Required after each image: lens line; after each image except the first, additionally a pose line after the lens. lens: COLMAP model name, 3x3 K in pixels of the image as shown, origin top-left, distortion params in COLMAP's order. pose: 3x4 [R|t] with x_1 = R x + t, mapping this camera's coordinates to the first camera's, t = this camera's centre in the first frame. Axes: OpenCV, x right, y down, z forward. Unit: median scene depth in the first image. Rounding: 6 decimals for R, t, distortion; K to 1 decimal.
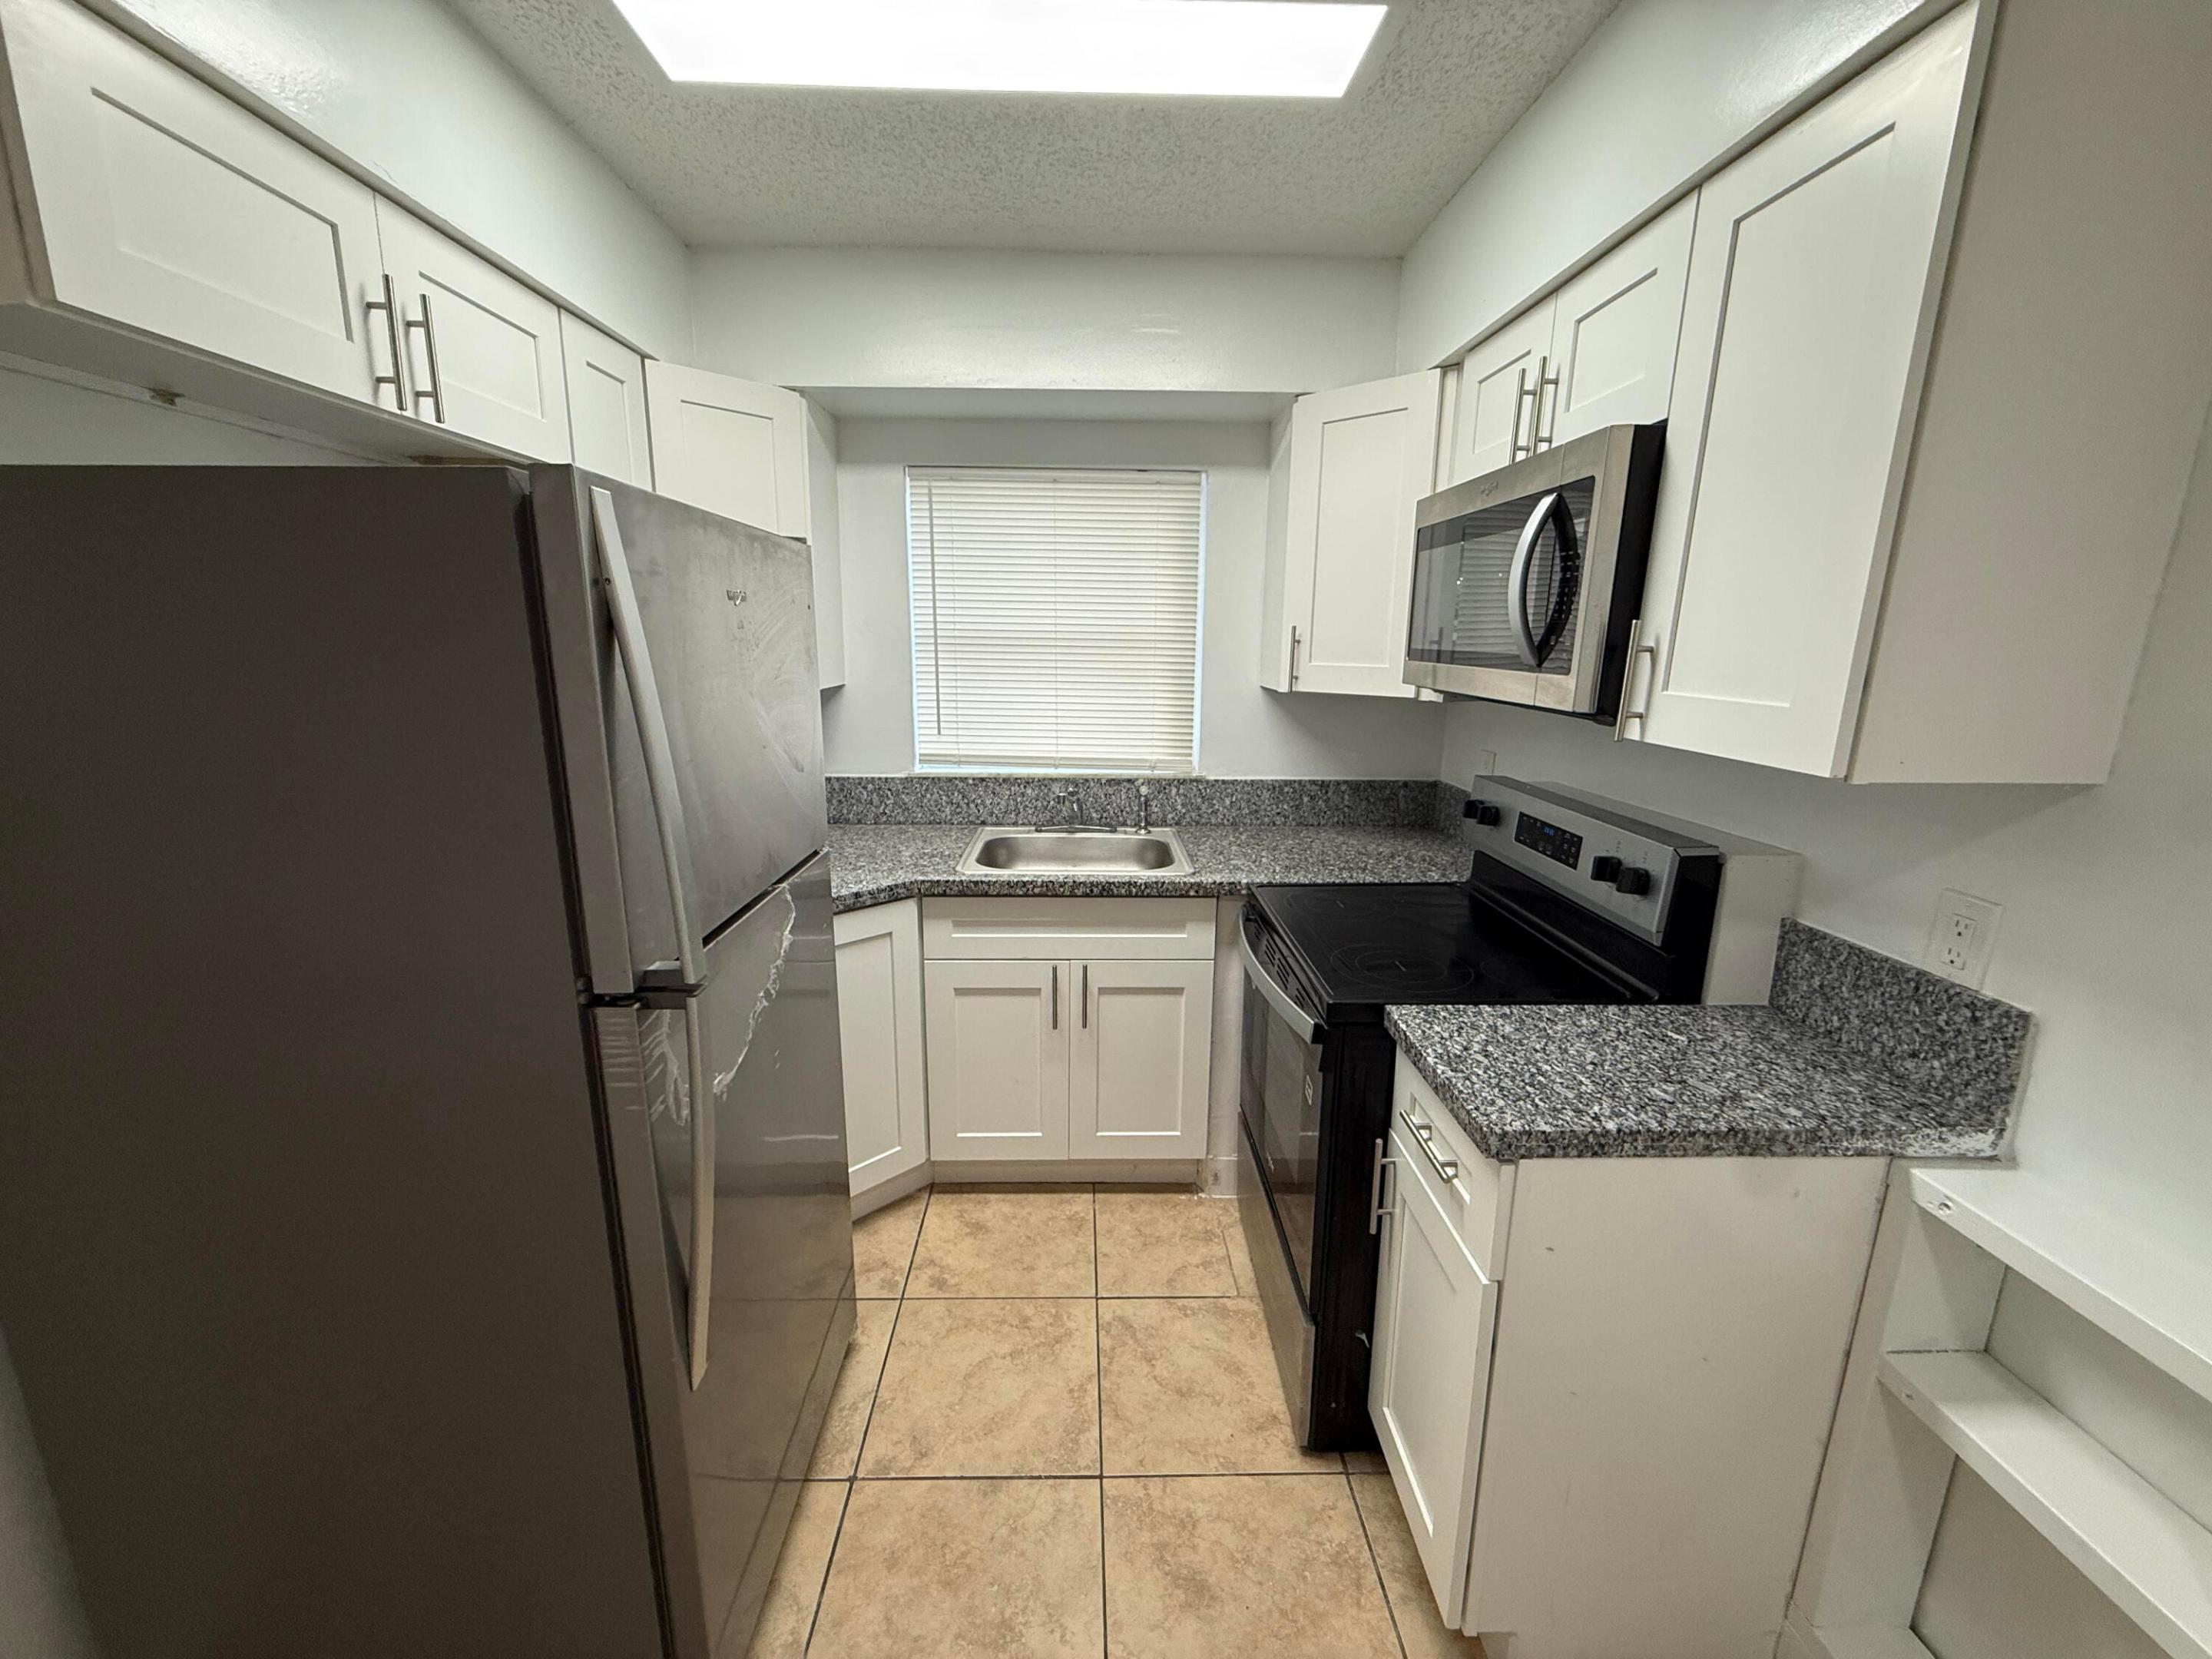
lens RADIAL K [[883.1, 0, 1103.5], [0, 883.1, 826.9], [0, 0, 1]] dist [0.001111, 0.000317]
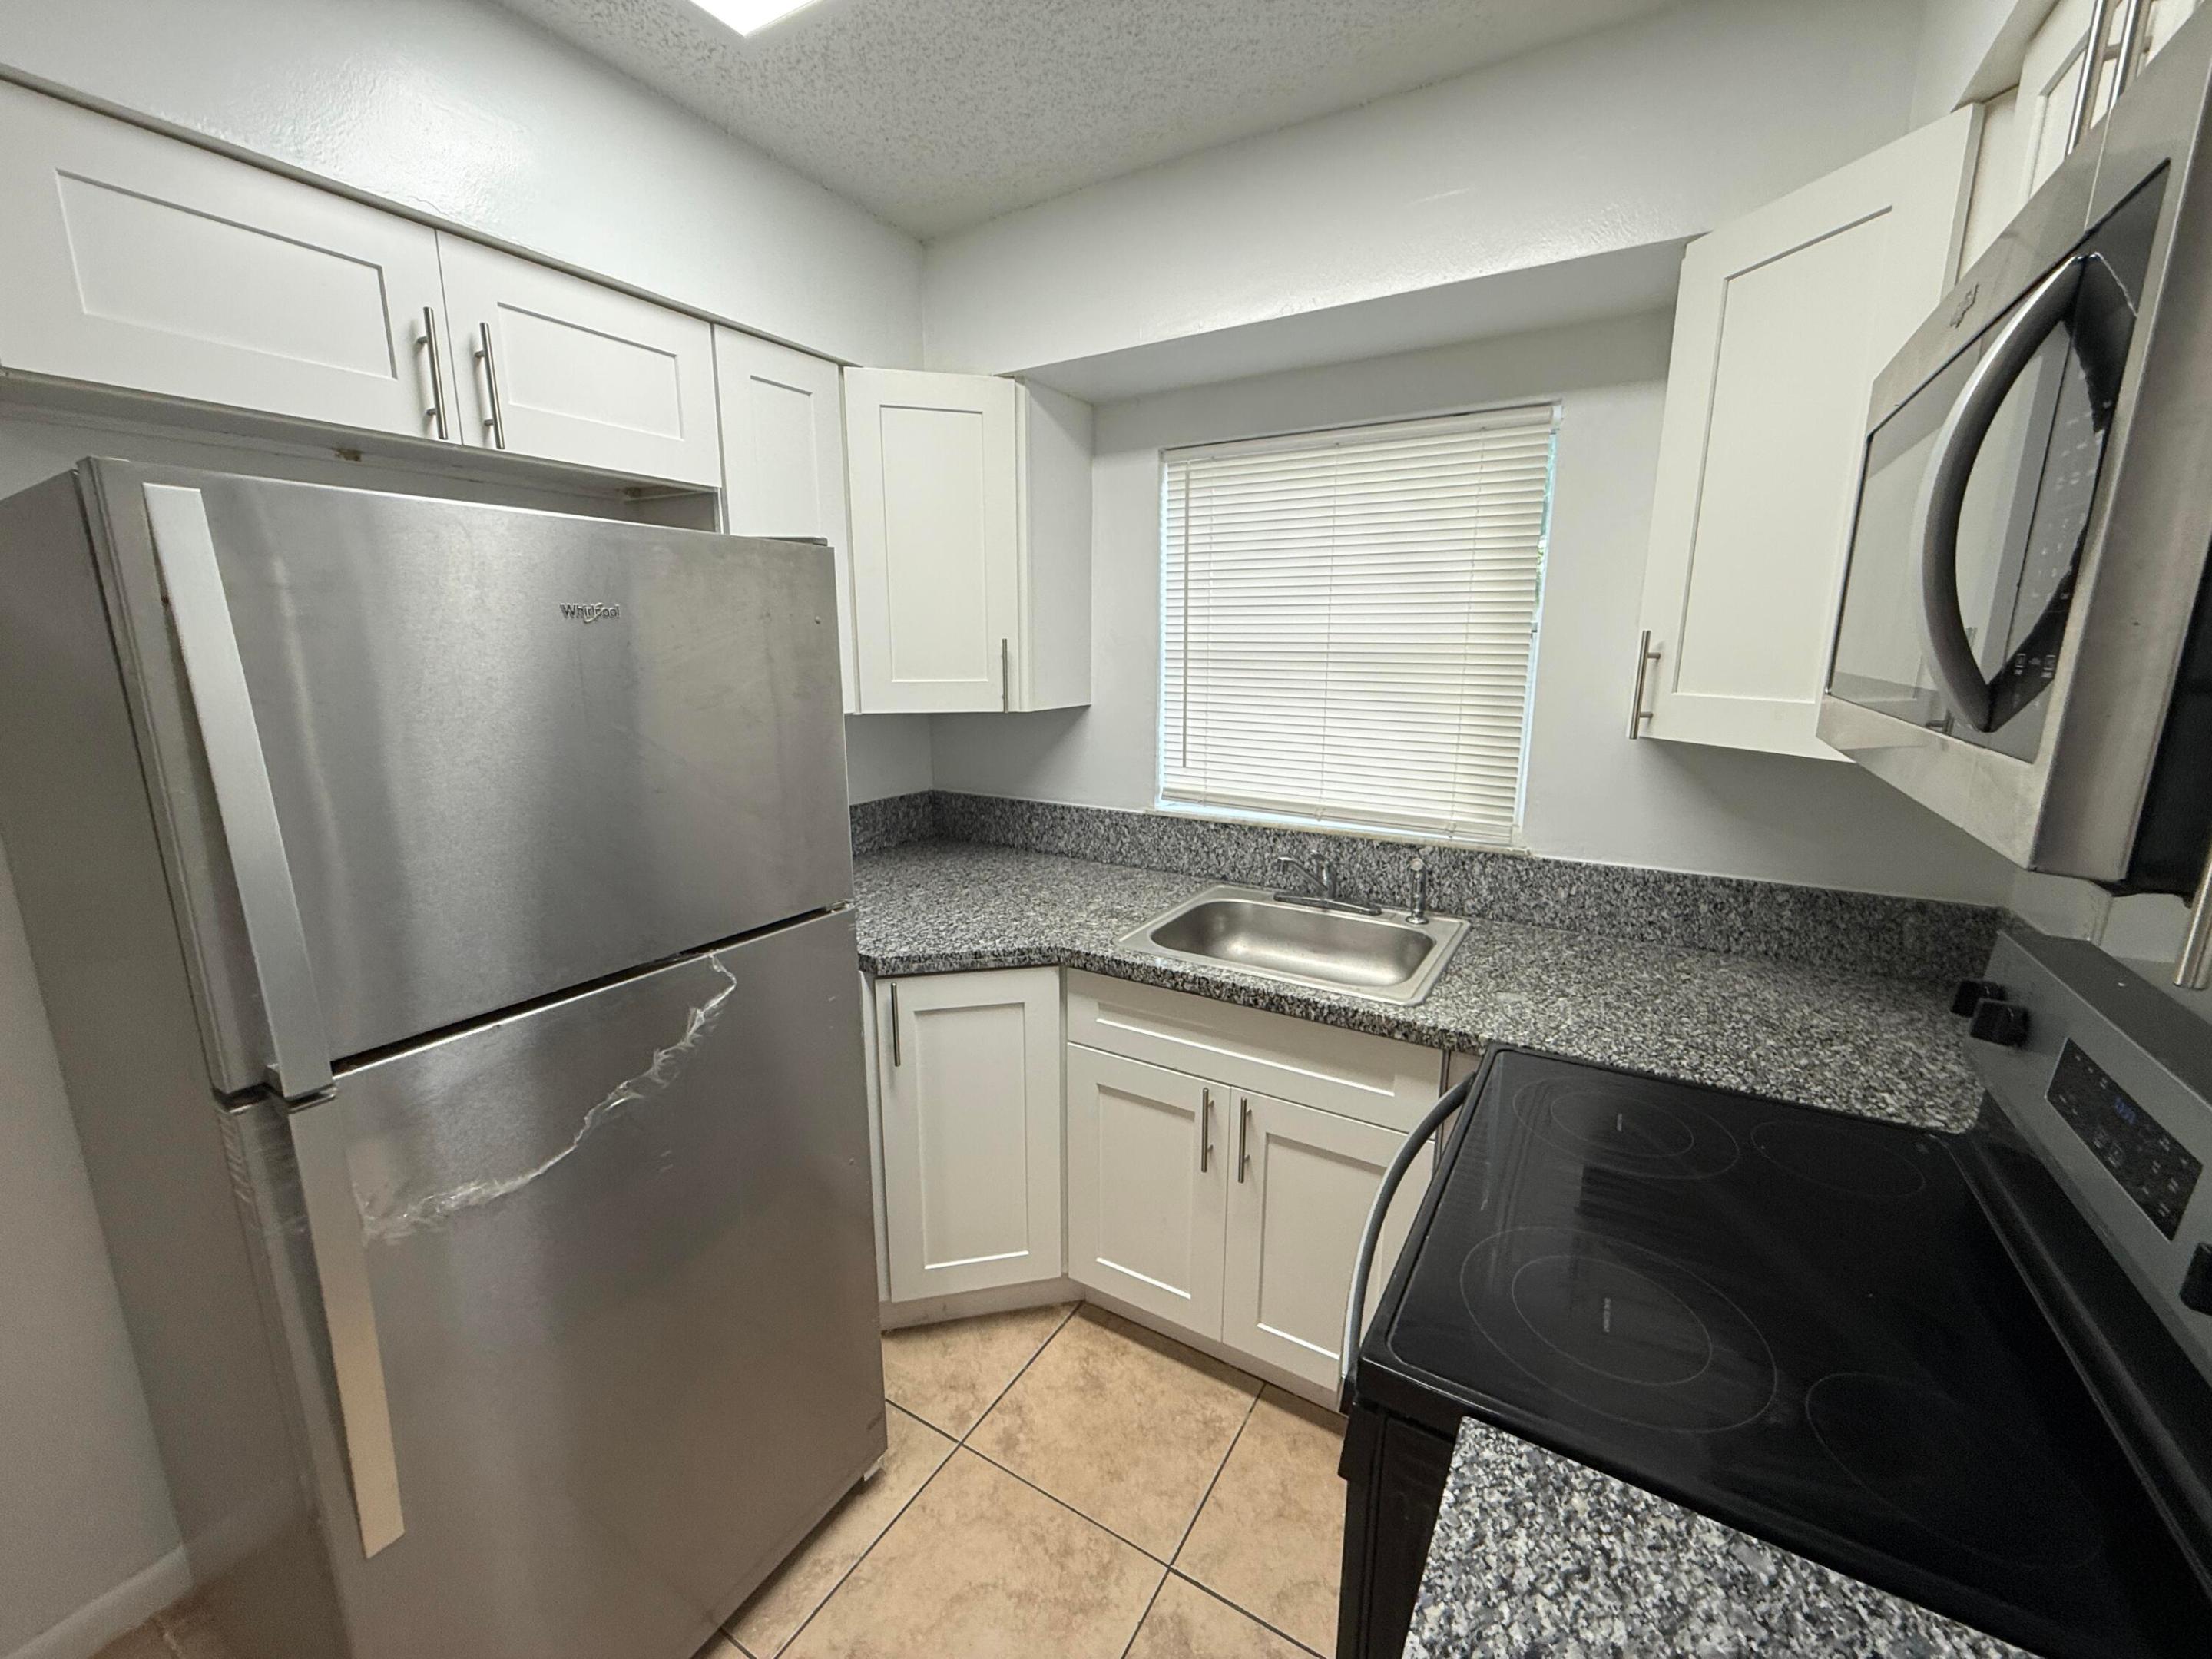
lens RADIAL K [[883.1, 0, 1103.3], [0, 883.1, 826.9], [0, 0, 1]] dist [0.001111, 0.000317]
pose [[0.843617, 0.099614, -0.527624, 0.249792], [-0.104806, 0.994289, 0.020146, -0.071862], [0.526618, 0.038303, 0.849239, 0.314059]]
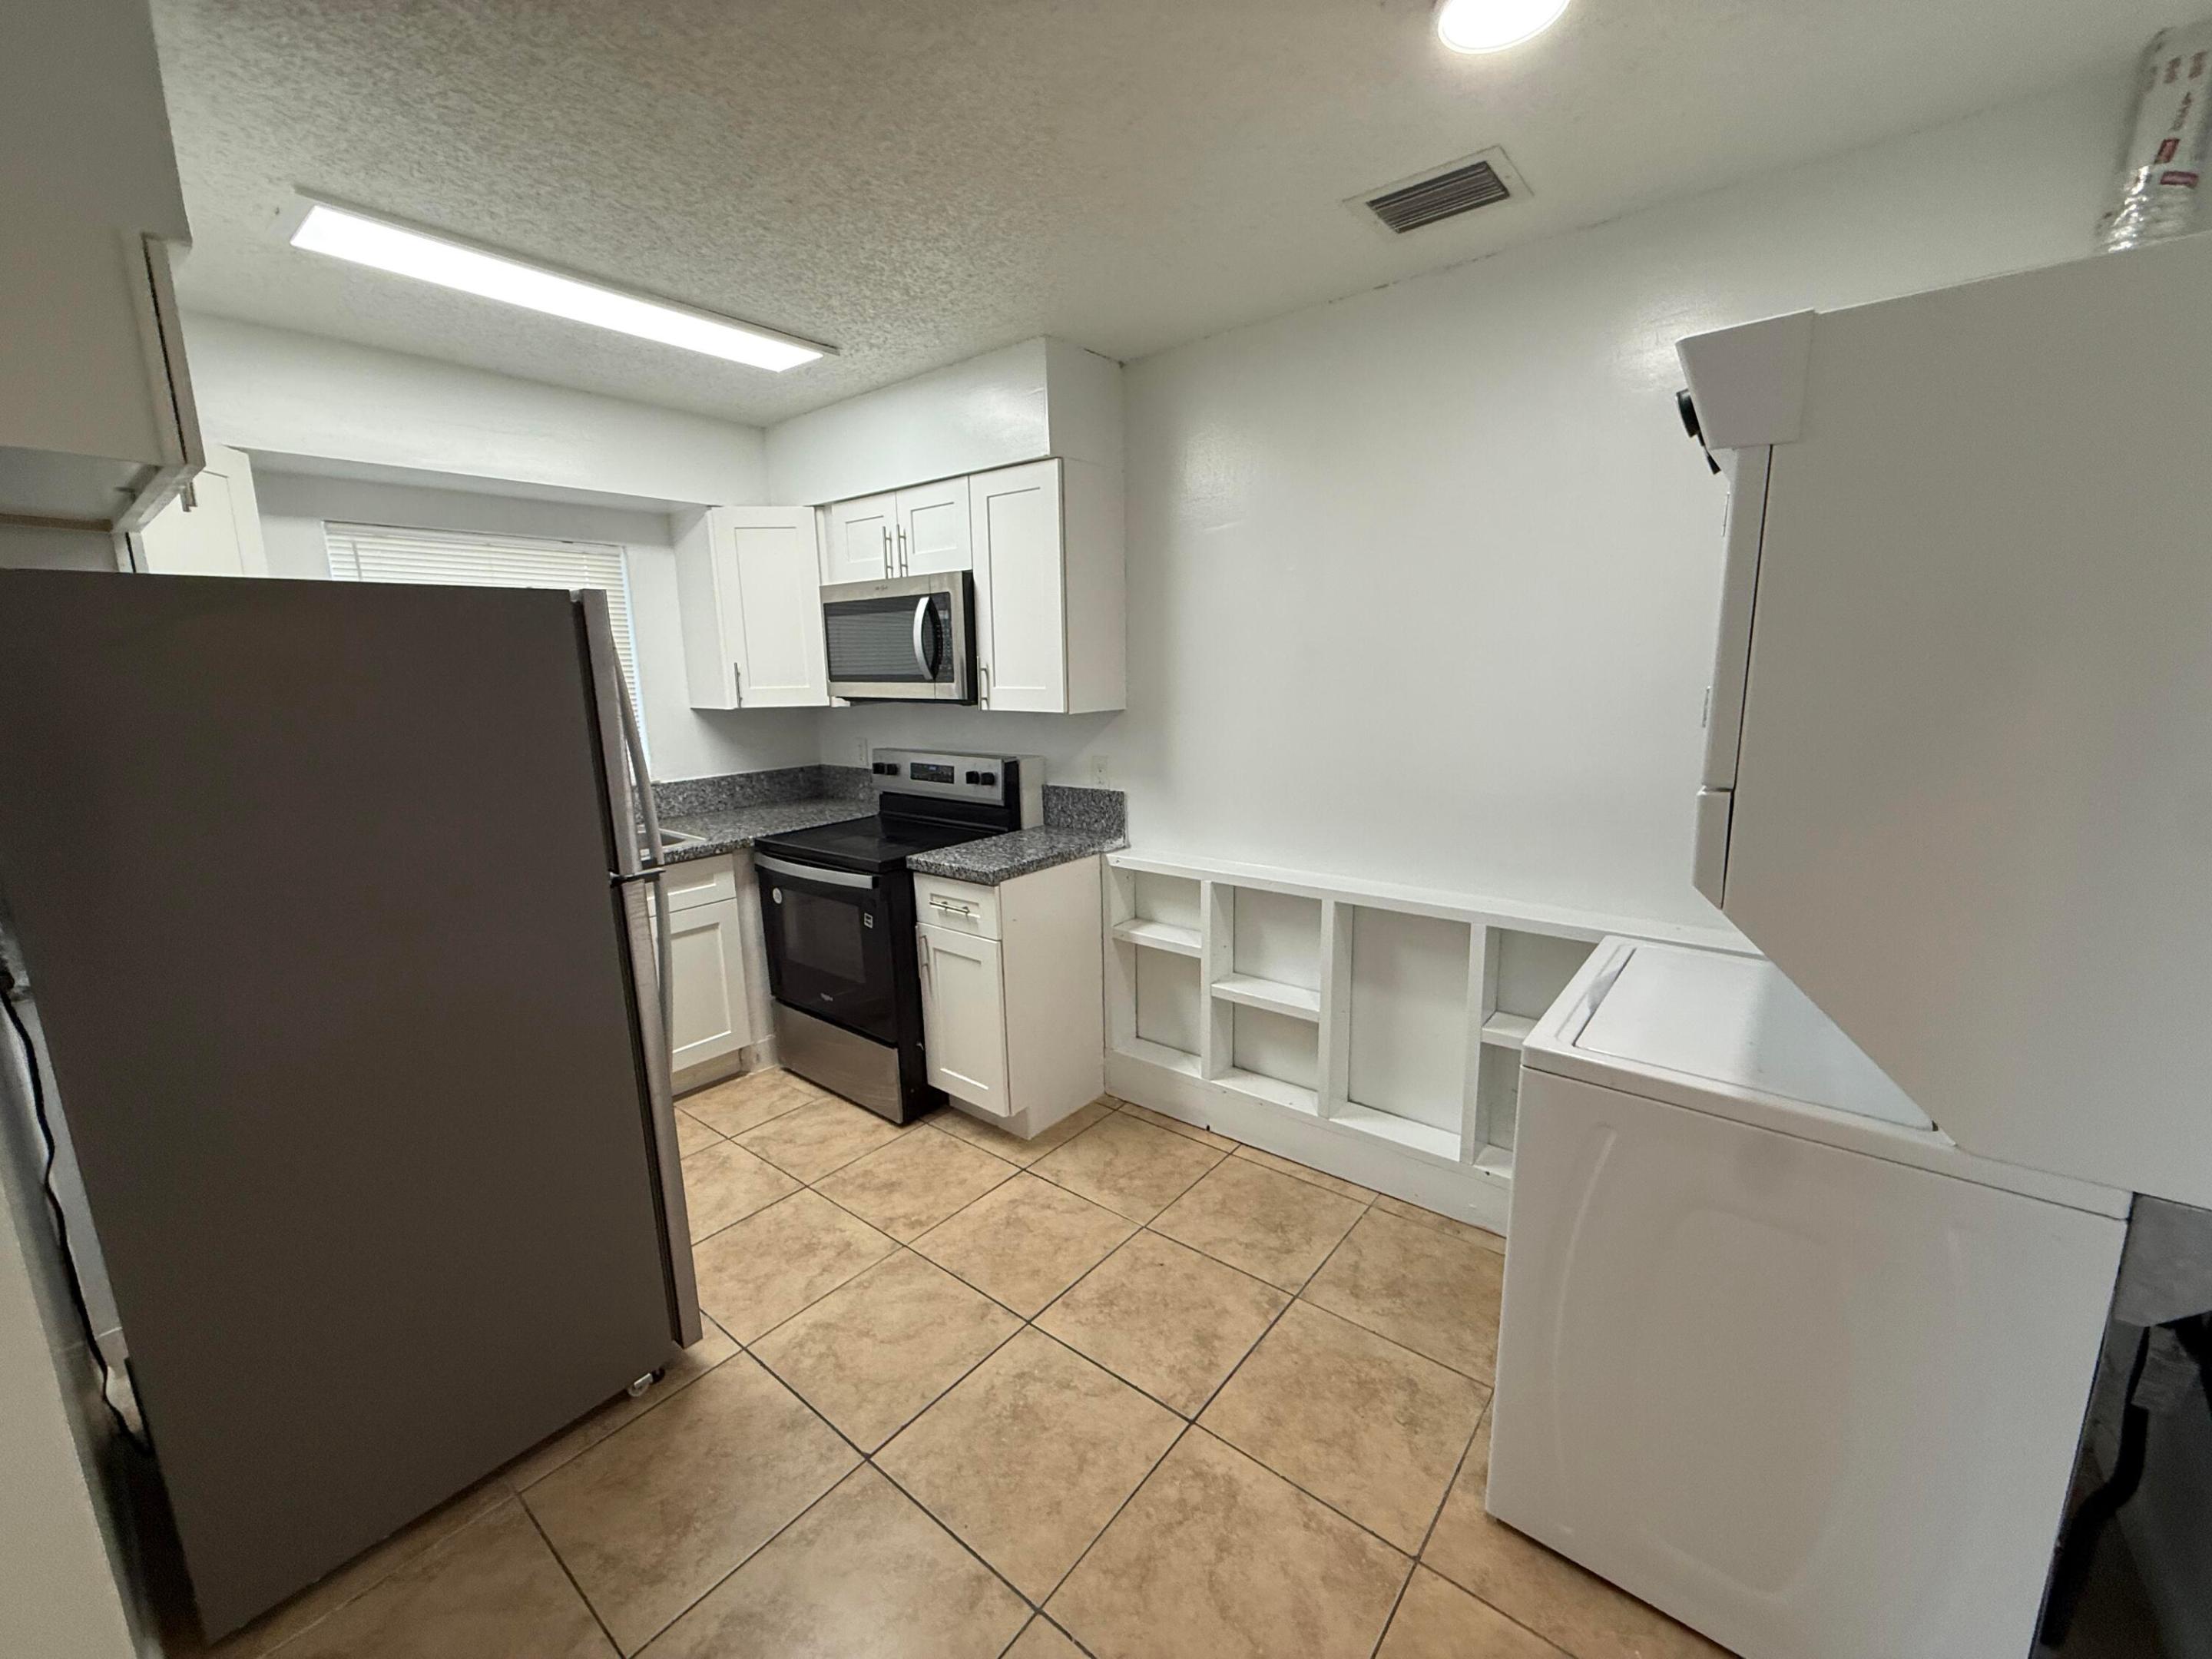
lens RADIAL K [[883.1, 0, 1103.5], [0, 883.1, 826.7], [0, 0, 1]] dist [0.001111, 0.000317]
pose [[0.645867, -0.164054, 0.745615, -0.554526], [0.188810, 0.980625, 0.052212, 0.079183], [-0.739734, 0.107058, 0.664328, -0.405424]]
